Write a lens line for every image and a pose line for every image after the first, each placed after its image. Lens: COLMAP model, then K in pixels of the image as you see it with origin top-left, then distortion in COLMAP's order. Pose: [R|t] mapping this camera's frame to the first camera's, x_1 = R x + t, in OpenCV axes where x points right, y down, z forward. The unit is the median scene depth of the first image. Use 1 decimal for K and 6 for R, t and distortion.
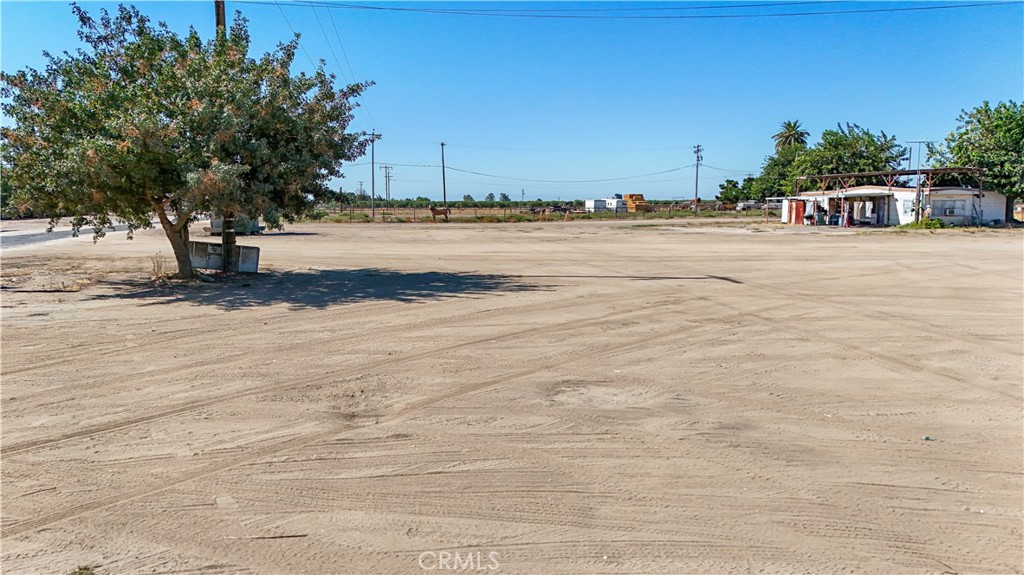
lens RADIAL K [[740.8, 0, 518.0], [0, 740.8, 291.4], [0, 0, 1]] dist [0.019073, -0.003312]
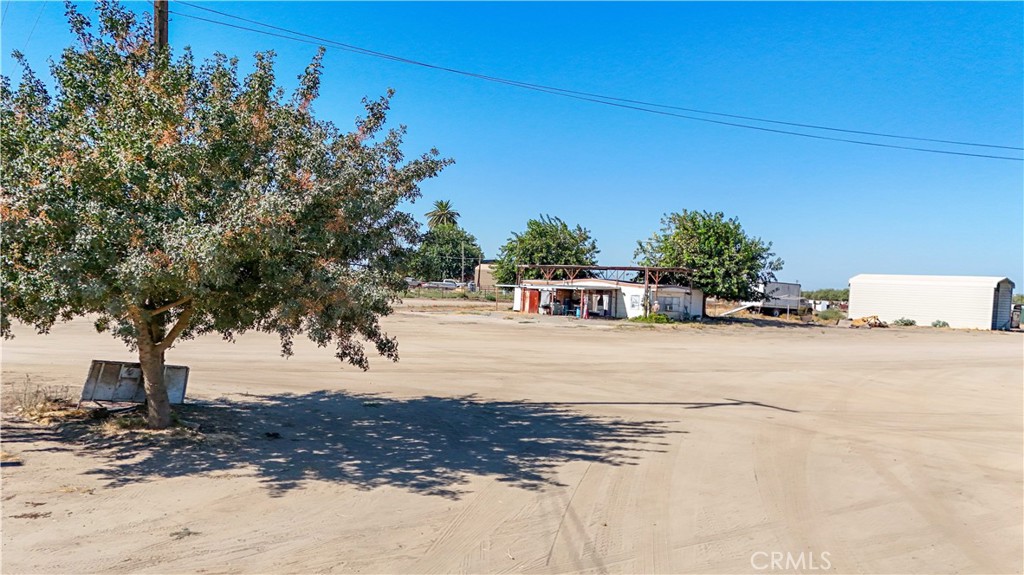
lens RADIAL K [[799.0, 0, 509.6], [0, 799.0, 286.8], [0, 0, 1]] dist [0.081810, -0.001286]
pose [[0.883462, 0.041487, 0.466662, -0.163531], [0.005656, 0.995054, -0.099170, -0.021091], [-0.468468, 0.090253, 0.878858, 0.076055]]
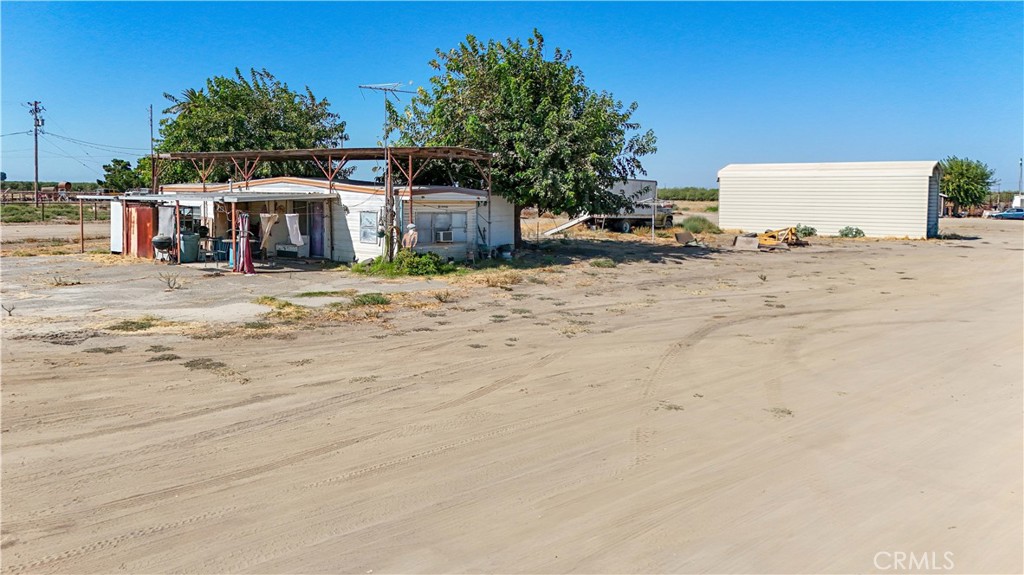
lens RADIAL K [[762.4, 0, 509.5], [0, 762.4, 227.9], [0, 0, 1]] dist [0.027461, -0.006070]
pose [[0.757617, -0.013269, 0.652564, 0.264519], [0.056481, 0.997376, -0.045293, -0.081571], [-0.650251, 0.071172, 0.756379, 0.554551]]
